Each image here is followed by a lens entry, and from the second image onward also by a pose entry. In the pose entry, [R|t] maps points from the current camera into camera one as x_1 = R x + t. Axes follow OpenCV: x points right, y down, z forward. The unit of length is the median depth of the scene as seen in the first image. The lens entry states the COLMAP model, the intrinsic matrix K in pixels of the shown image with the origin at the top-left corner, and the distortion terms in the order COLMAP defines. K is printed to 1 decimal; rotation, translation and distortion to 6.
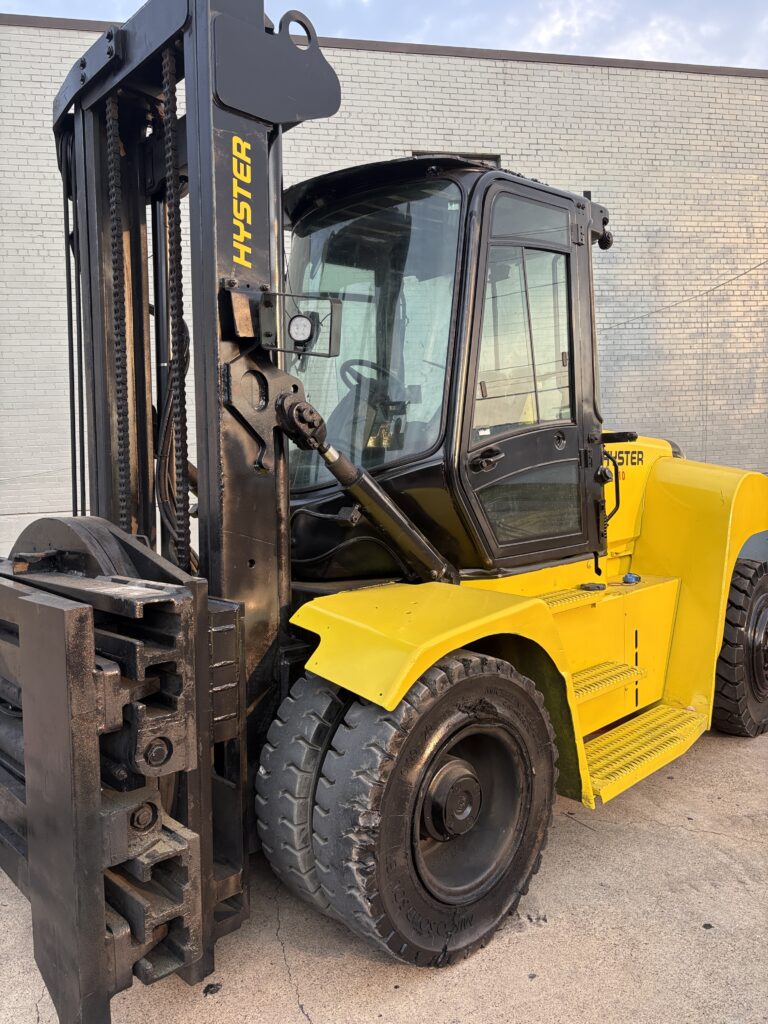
lens RADIAL K [[777.9, 0, 387.4], [0, 777.9, 500.4], [0, 0, 1]] dist [0.028350, -0.007527]
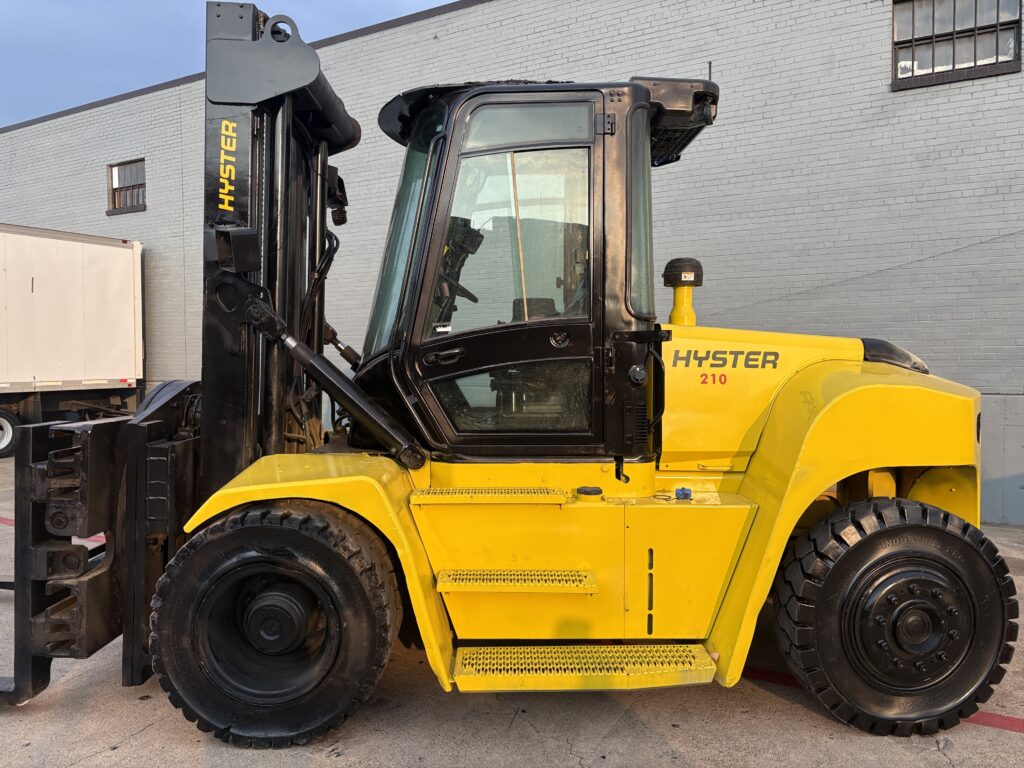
lens RADIAL K [[777.9, 0, 511.0], [0, 777.9, 371.3], [0, 0, 1]] dist [0.028350, -0.007527]
pose [[0.732438, 0.052771, -0.678785, 1.223305], [-0.063482, 0.997942, 0.009084, -0.056804], [0.677868, 0.036437, 0.734281, 0.333825]]
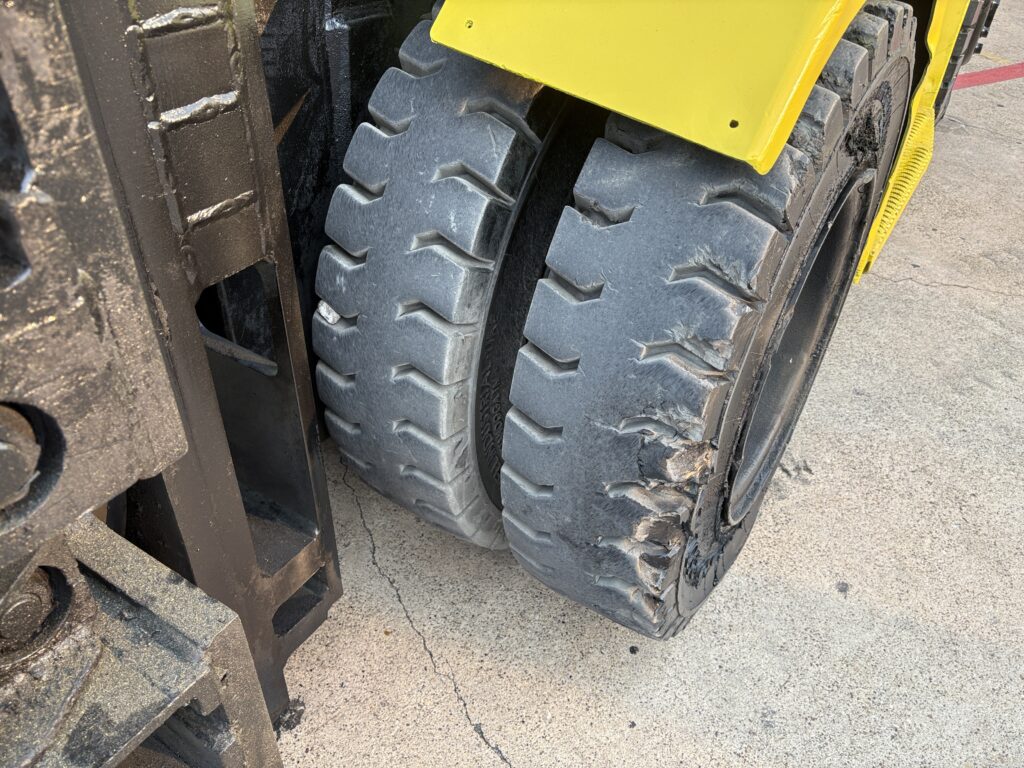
lens RADIAL K [[777.9, 0, 511.0], [0, 777.9, 371.3], [0, 0, 1]] dist [0.028350, -0.007527]
pose [[0.969971, -0.102134, 0.220735, -0.161786], [-0.042427, 0.822591, 0.567048, 0.142579], [-0.239490, -0.559386, 0.793557, 0.651800]]
